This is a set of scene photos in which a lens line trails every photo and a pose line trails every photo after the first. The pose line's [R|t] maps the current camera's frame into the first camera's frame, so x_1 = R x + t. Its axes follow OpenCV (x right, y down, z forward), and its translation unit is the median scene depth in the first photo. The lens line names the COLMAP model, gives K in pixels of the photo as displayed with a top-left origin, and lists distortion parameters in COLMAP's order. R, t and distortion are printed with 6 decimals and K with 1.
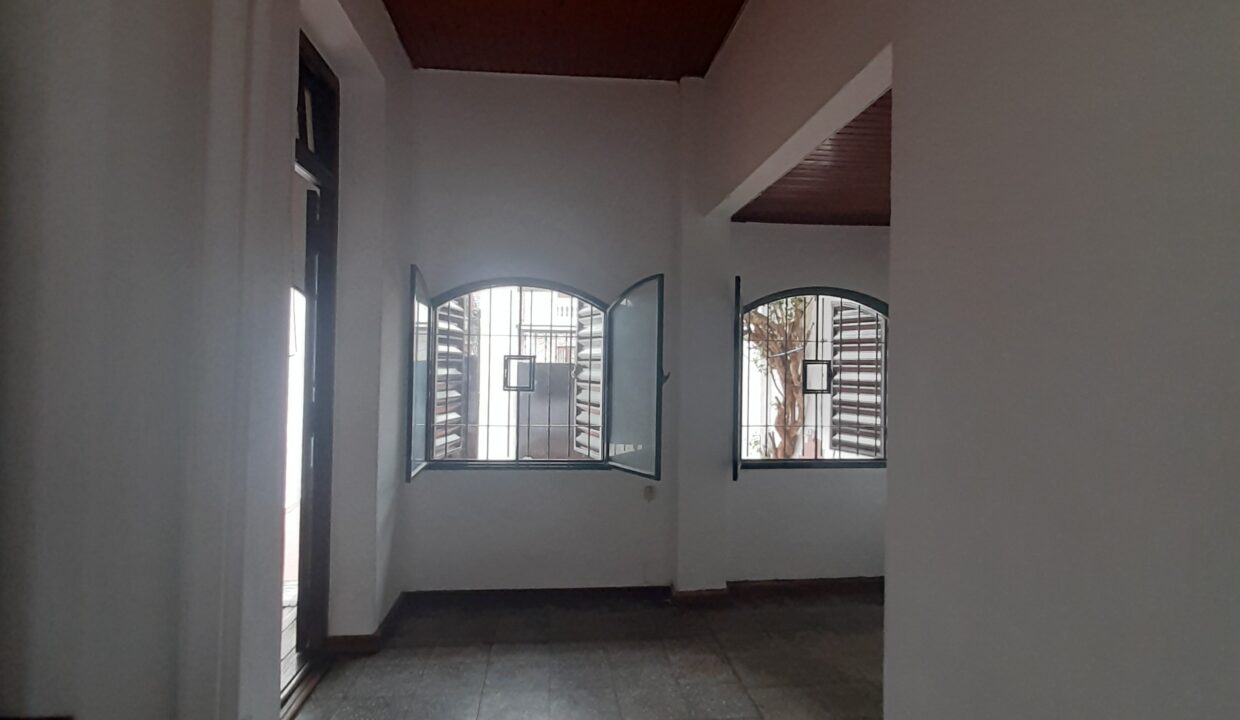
lens RADIAL K [[662.5, 0, 620.0], [0, 662.5, 360.0], [0, 0, 1]] dist [0.003090, 0.001259]
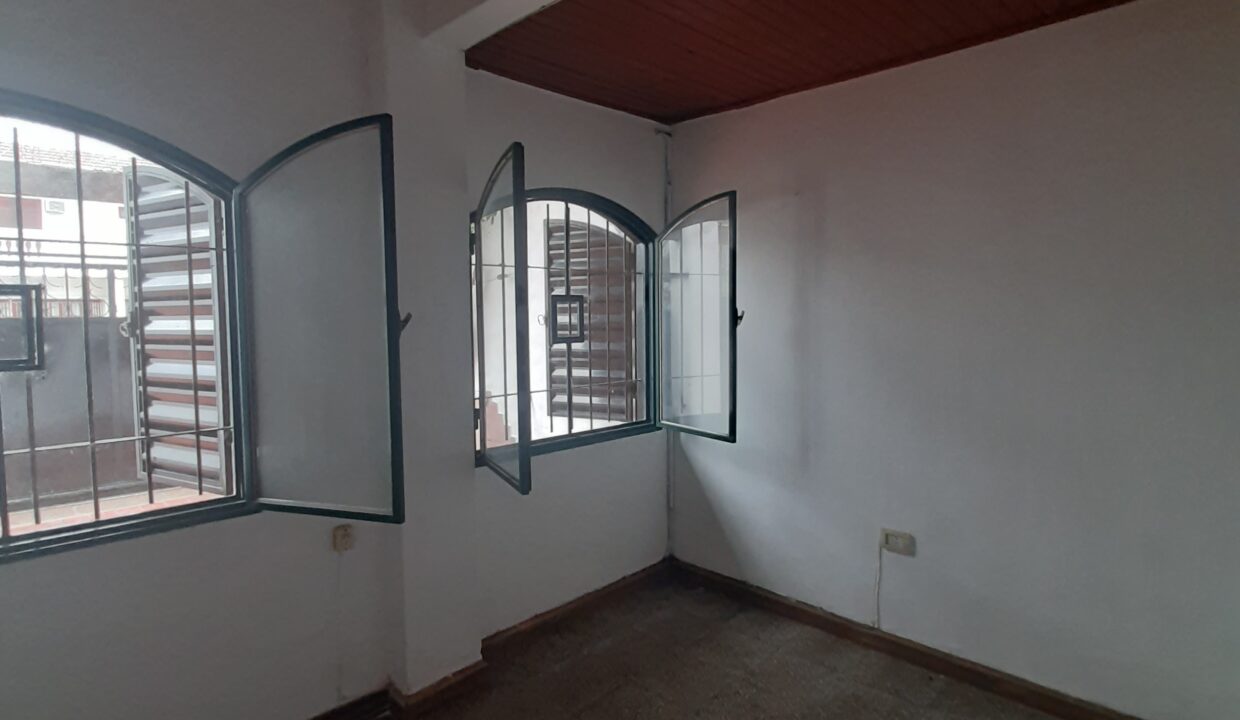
lens RADIAL K [[662.5, 0, 620.0], [0, 662.5, 360.0], [0, 0, 1]] dist [0.003090, 0.001259]
pose [[0.774989, -0.065093, 0.628613, -0.110116], [0.021962, 0.996855, 0.076148, 0.016507], [-0.631593, -0.045208, 0.773981, 0.426566]]
